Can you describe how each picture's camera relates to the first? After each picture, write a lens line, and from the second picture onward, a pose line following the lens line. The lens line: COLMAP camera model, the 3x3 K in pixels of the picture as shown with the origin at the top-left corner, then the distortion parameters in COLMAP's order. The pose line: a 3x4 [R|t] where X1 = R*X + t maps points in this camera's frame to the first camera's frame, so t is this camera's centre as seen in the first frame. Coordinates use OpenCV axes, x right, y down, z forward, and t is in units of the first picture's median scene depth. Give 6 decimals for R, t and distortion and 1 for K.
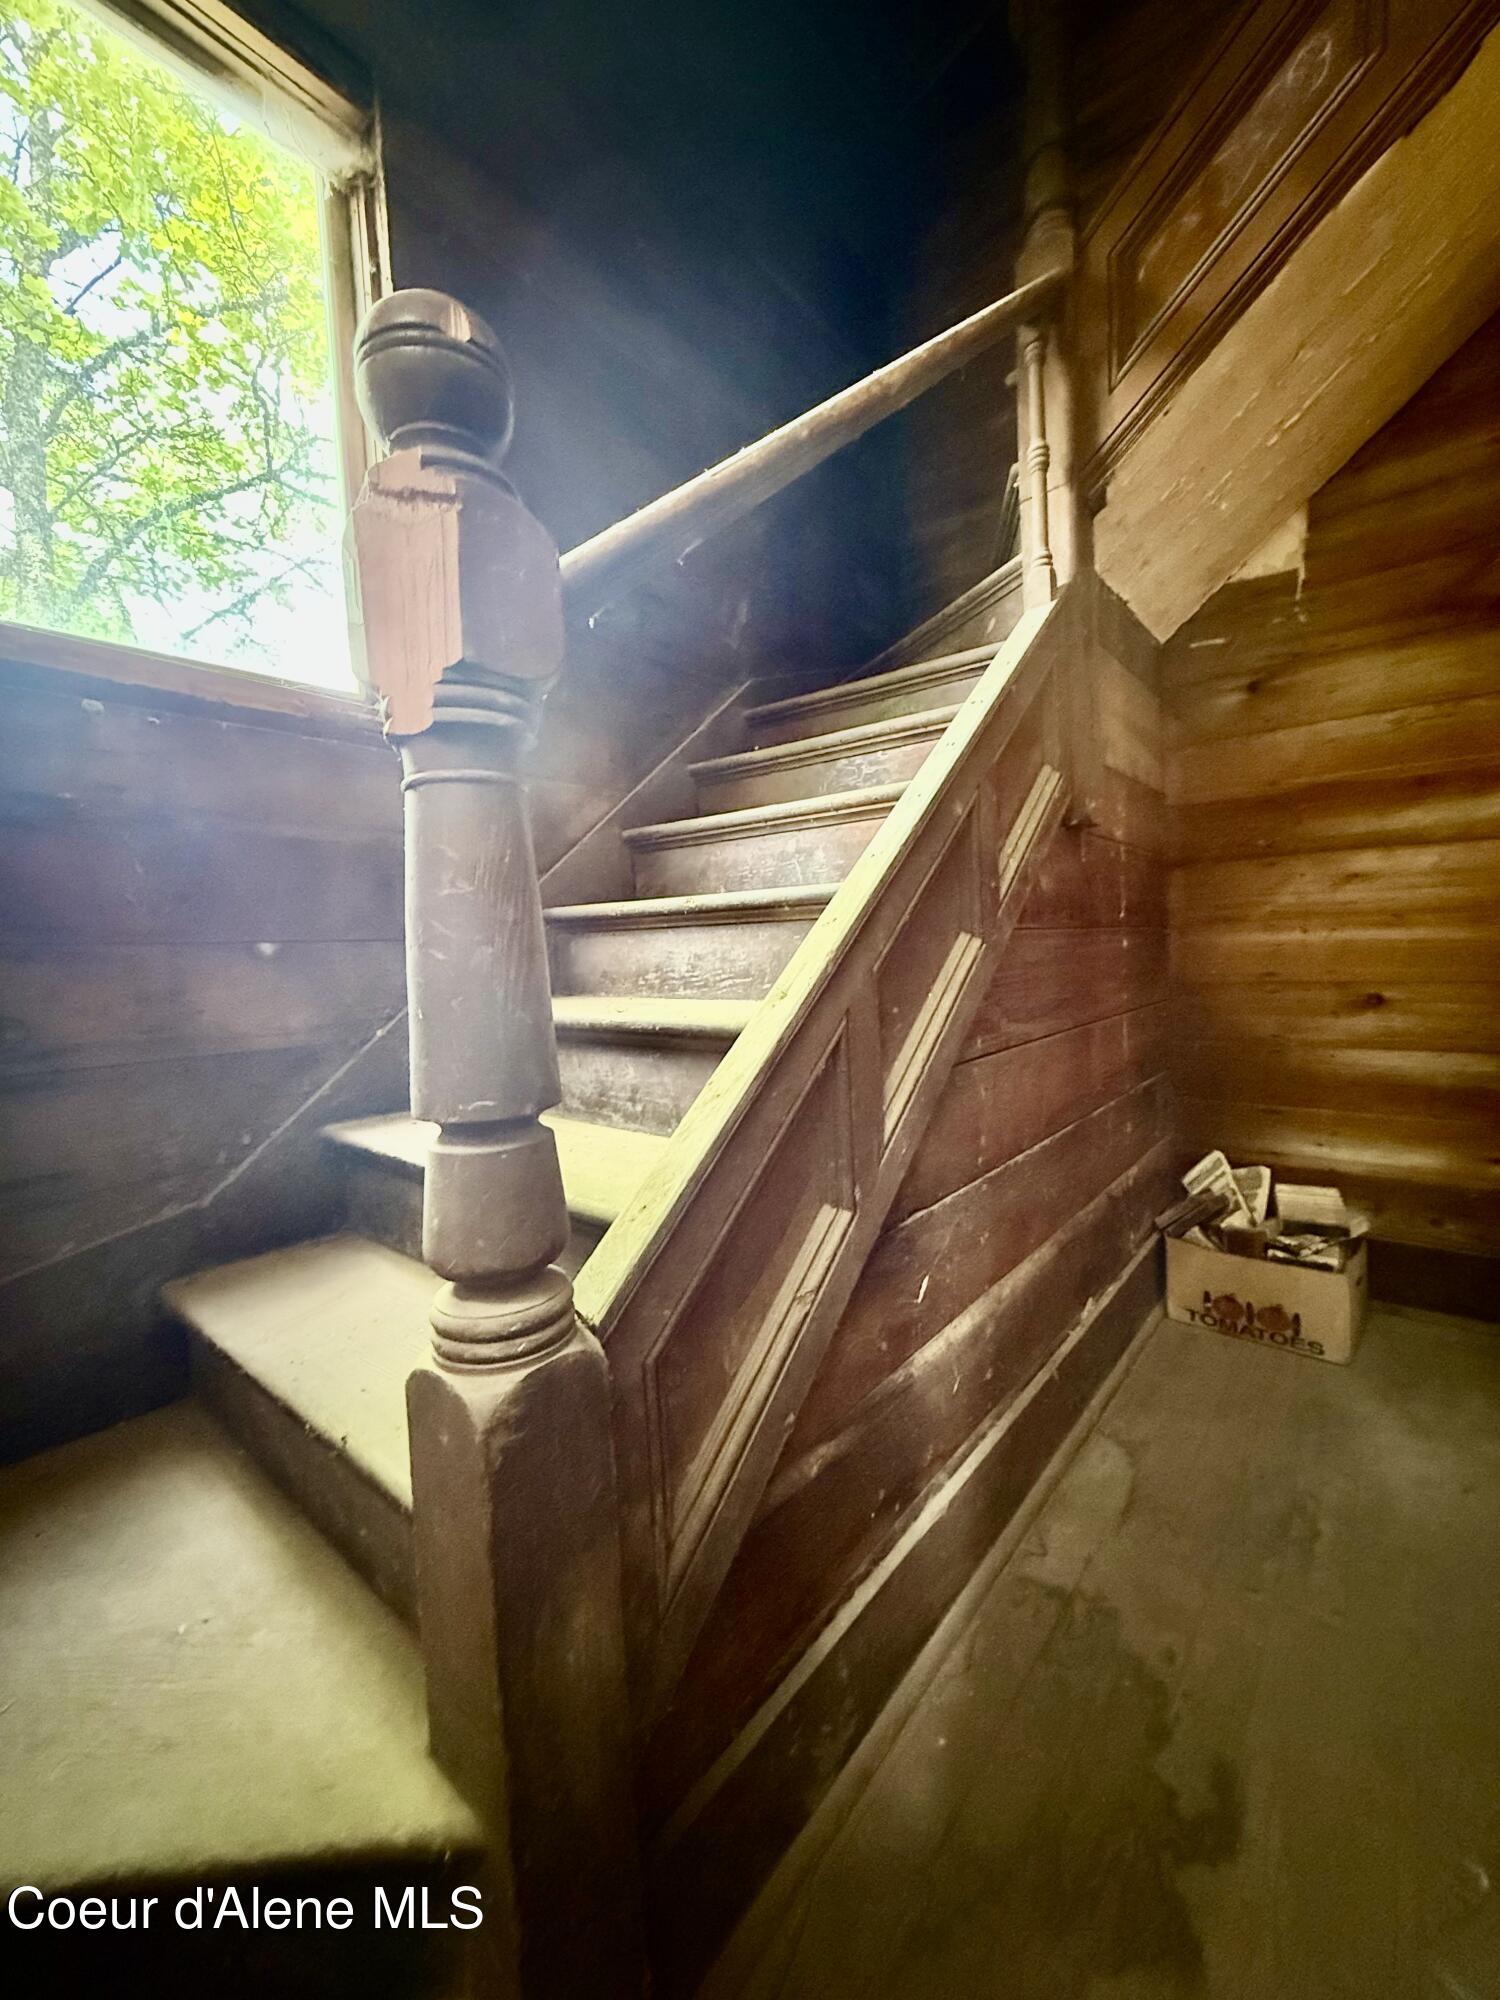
lens RADIAL K [[794.4, 0, 751.0], [0, 794.4, 997.5], [0, 0, 1]] dist [-0.001329, -0.000179]
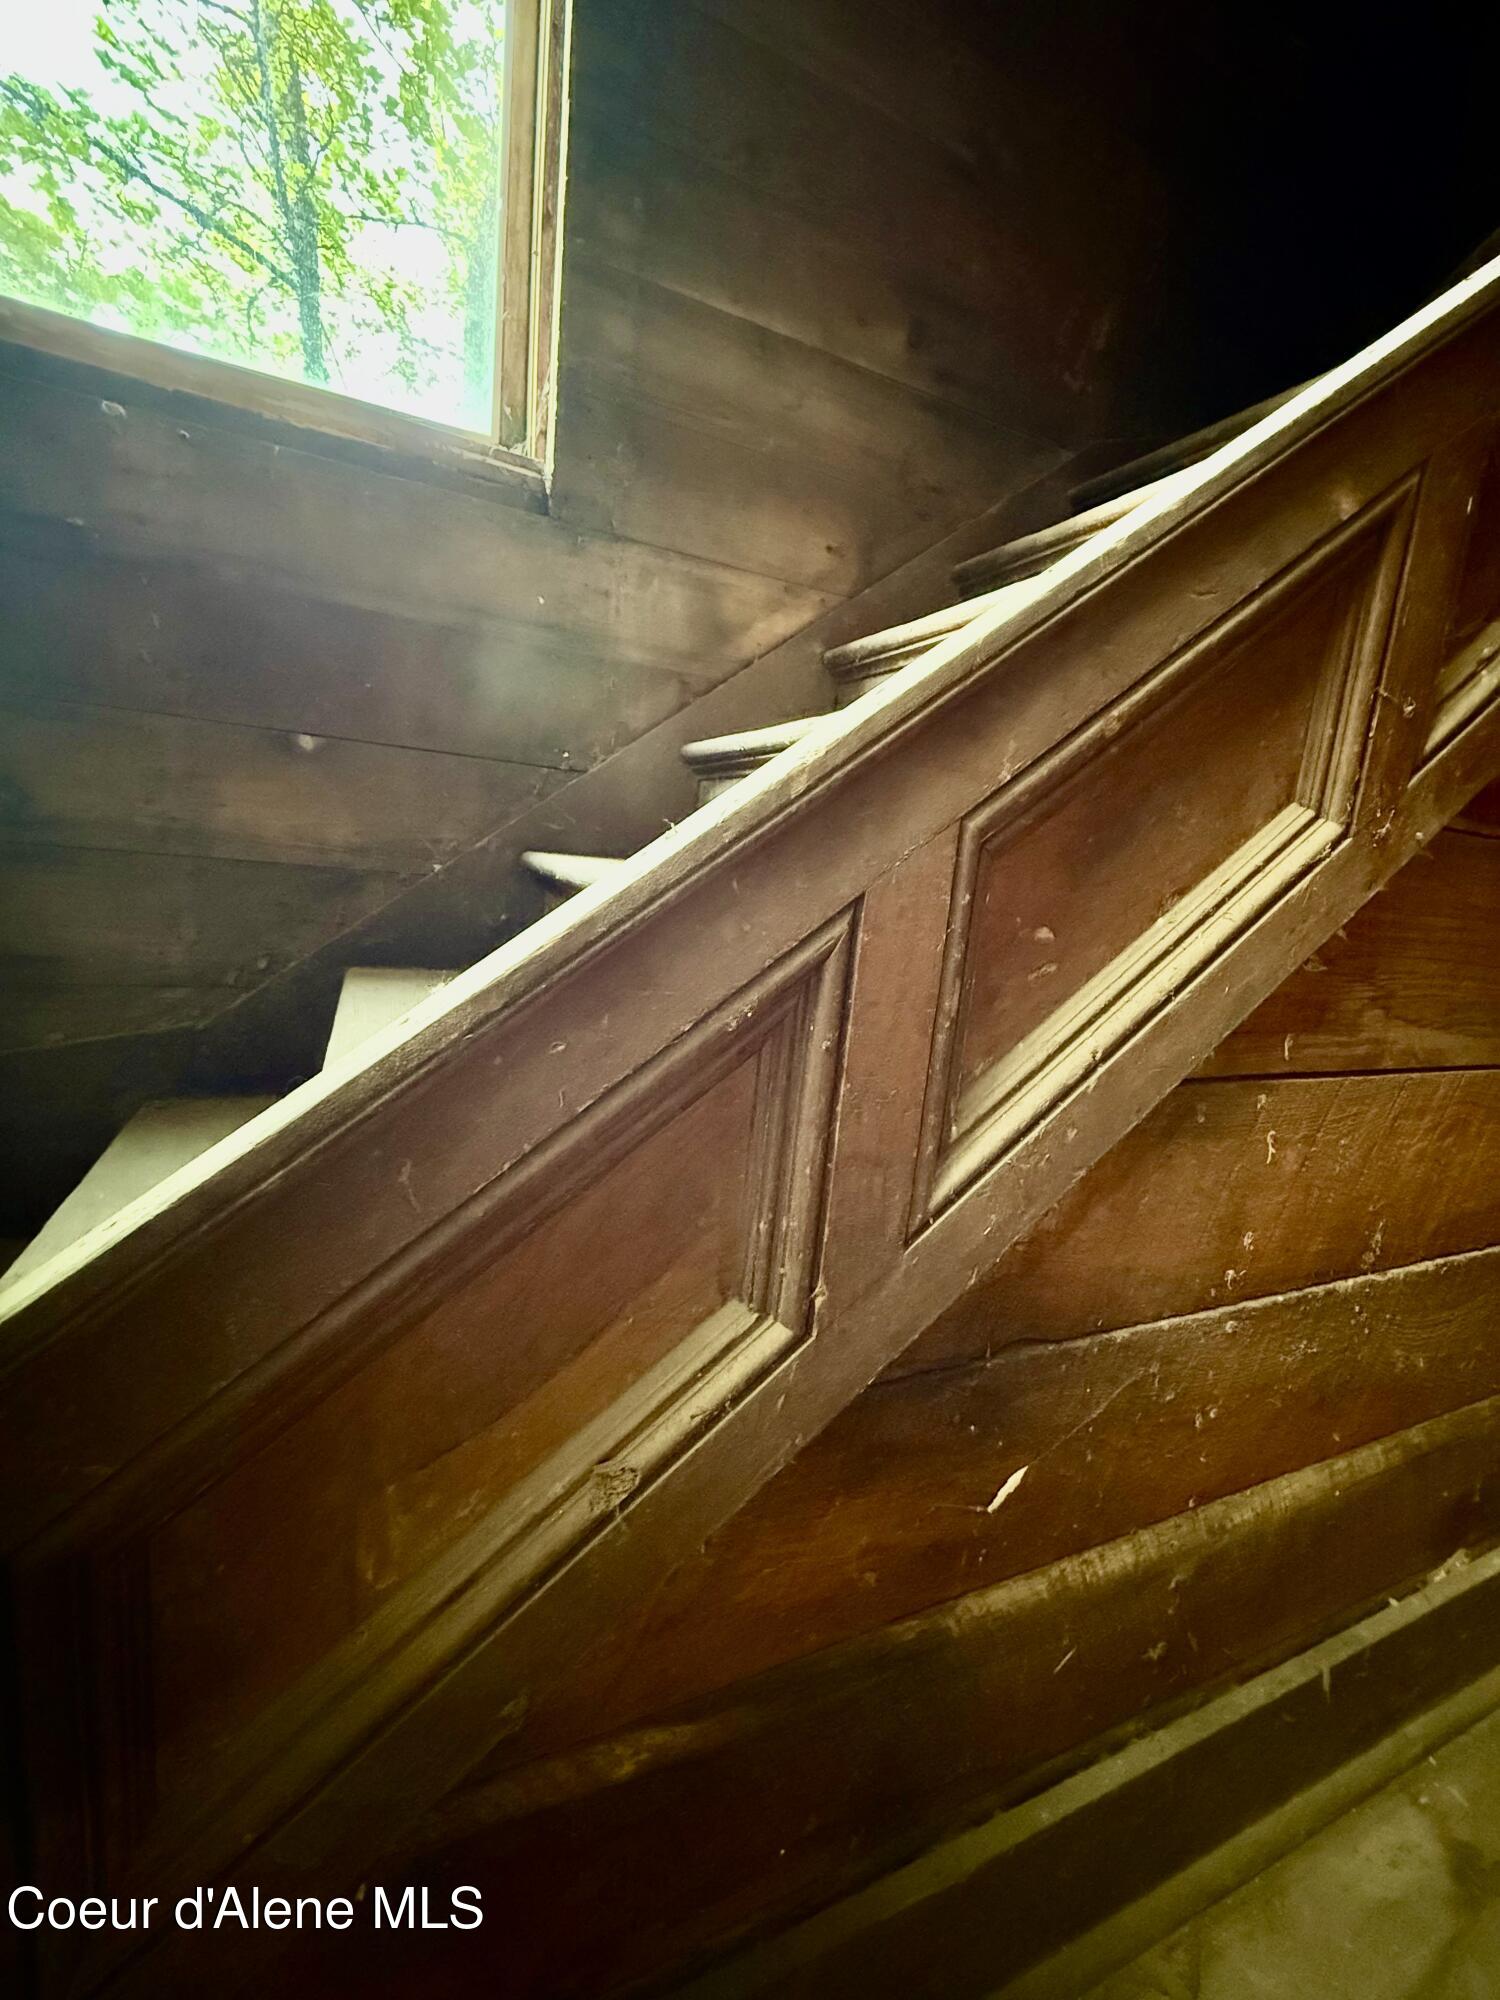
lens RADIAL K [[794.4, 0, 748.5], [0, 794.4, 995.4], [0, 0, 1]] dist [-0.001329, -0.000179]
pose [[0.888100, 0.199193, -0.414247, 0.209319], [-0.156264, 0.978384, 0.135448, 0.013952], [0.432273, -0.055559, 0.900030, 0.470571]]
